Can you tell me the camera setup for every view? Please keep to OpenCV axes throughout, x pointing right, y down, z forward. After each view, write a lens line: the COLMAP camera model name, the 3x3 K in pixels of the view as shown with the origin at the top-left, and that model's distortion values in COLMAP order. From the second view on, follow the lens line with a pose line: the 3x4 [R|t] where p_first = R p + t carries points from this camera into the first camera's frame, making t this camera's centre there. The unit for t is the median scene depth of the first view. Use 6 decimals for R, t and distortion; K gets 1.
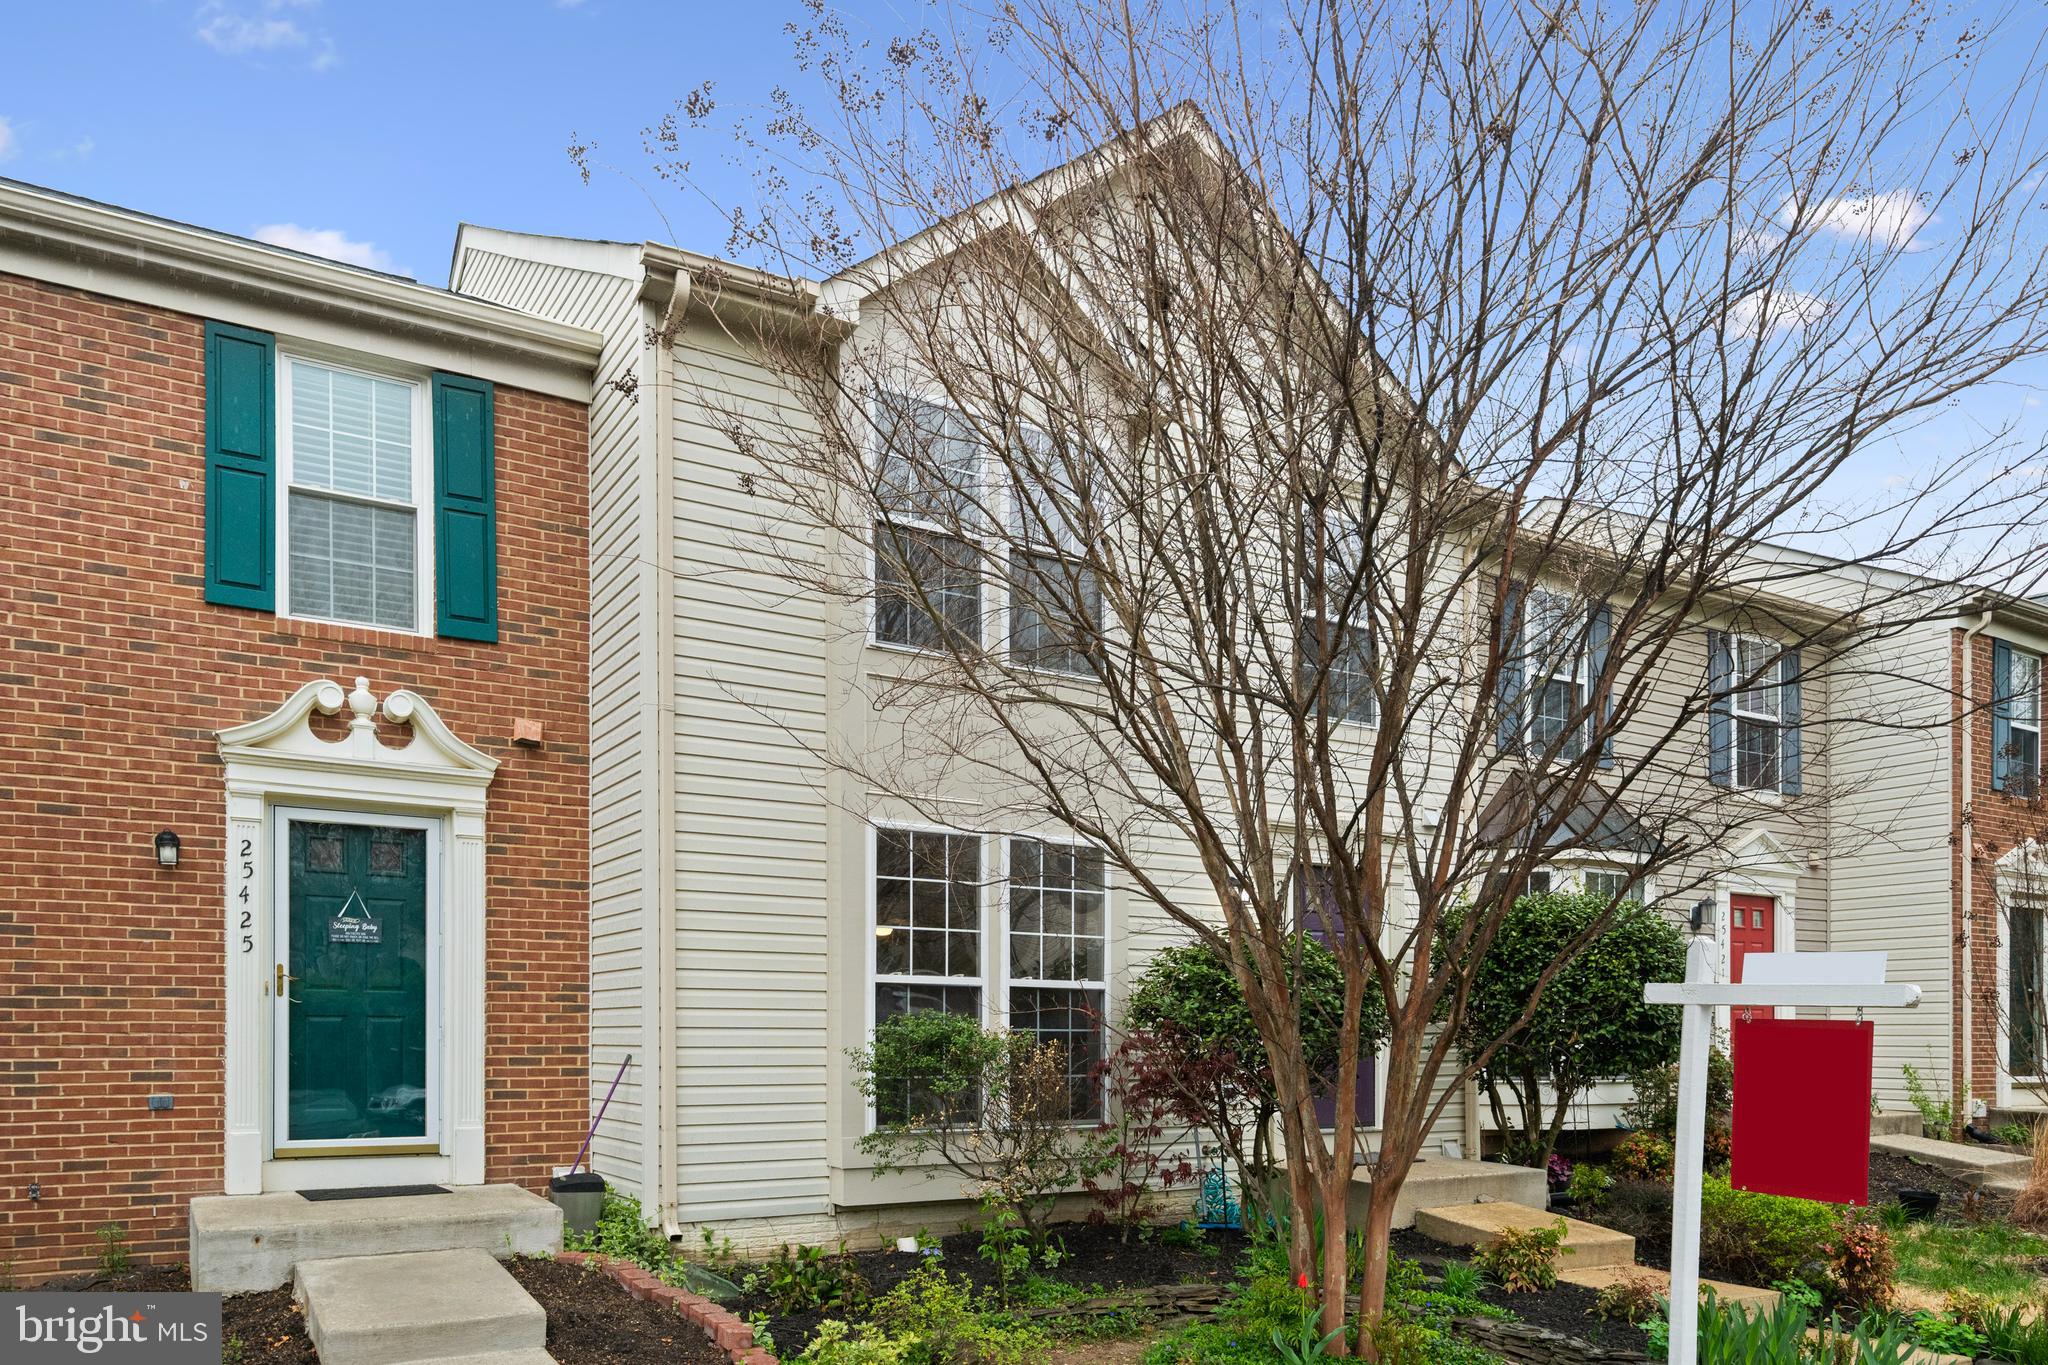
lens RADIAL K [[1417.1, 0, 1024.5], [0, 1417.1, 680.3], [0, 0, 1]] dist [-0.001431, 0.006777]
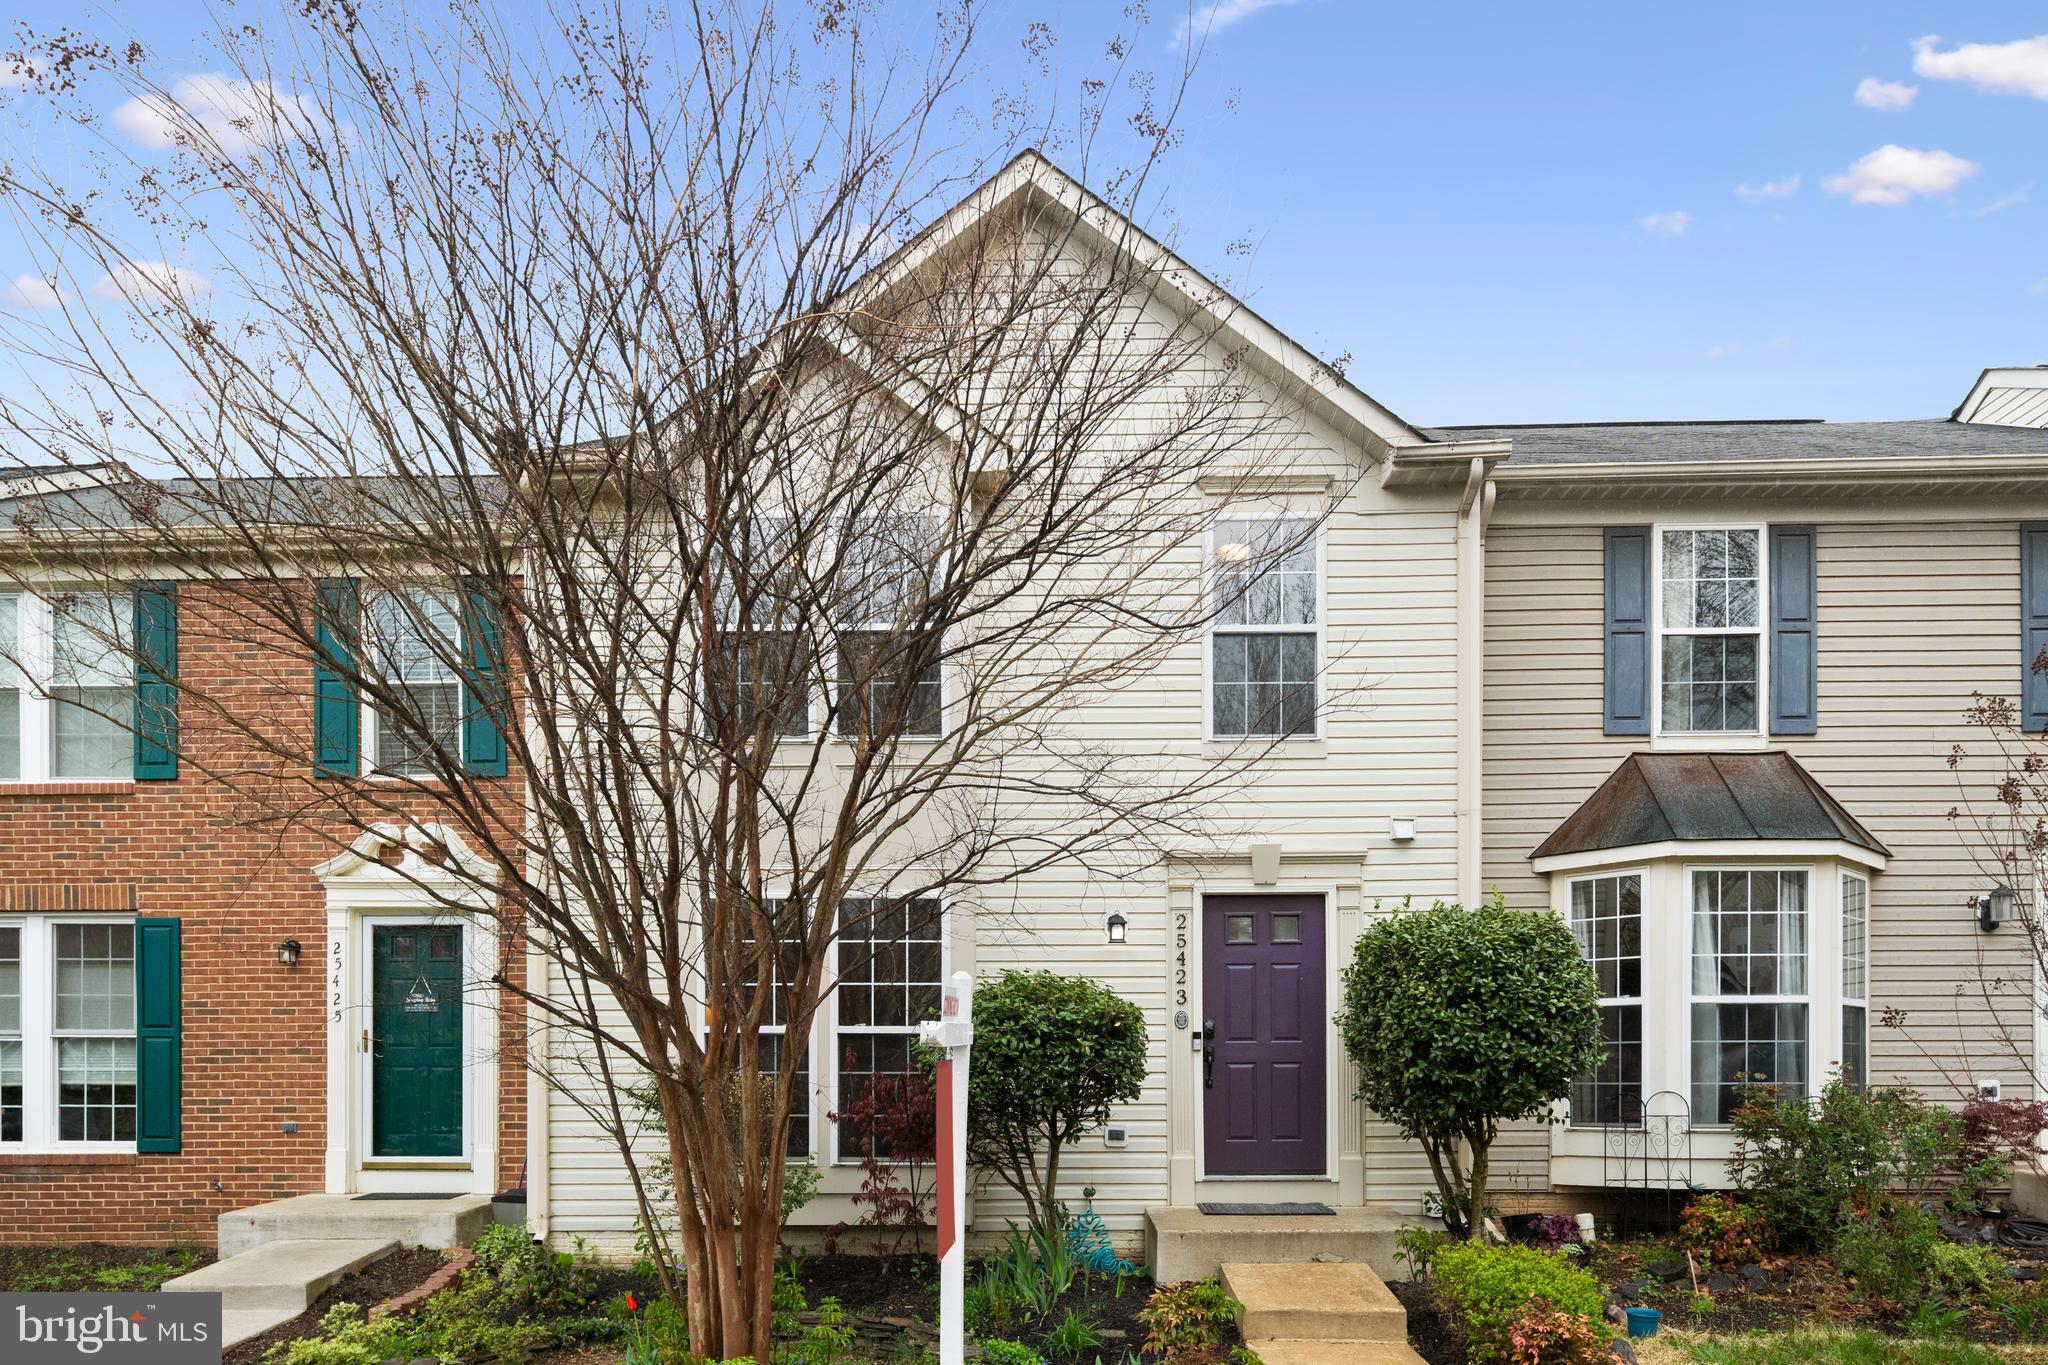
lens RADIAL K [[1417.1, 0, 1022.1], [0, 1417.1, 685.2], [0, 0, 1]] dist [-0.001431, 0.006777]
pose [[0.841850, -0.144802, -0.519924, 0.826344], [0.138244, 0.989052, -0.051616, 0.026595], [0.521706, -0.028423, 0.852651, 0.159556]]
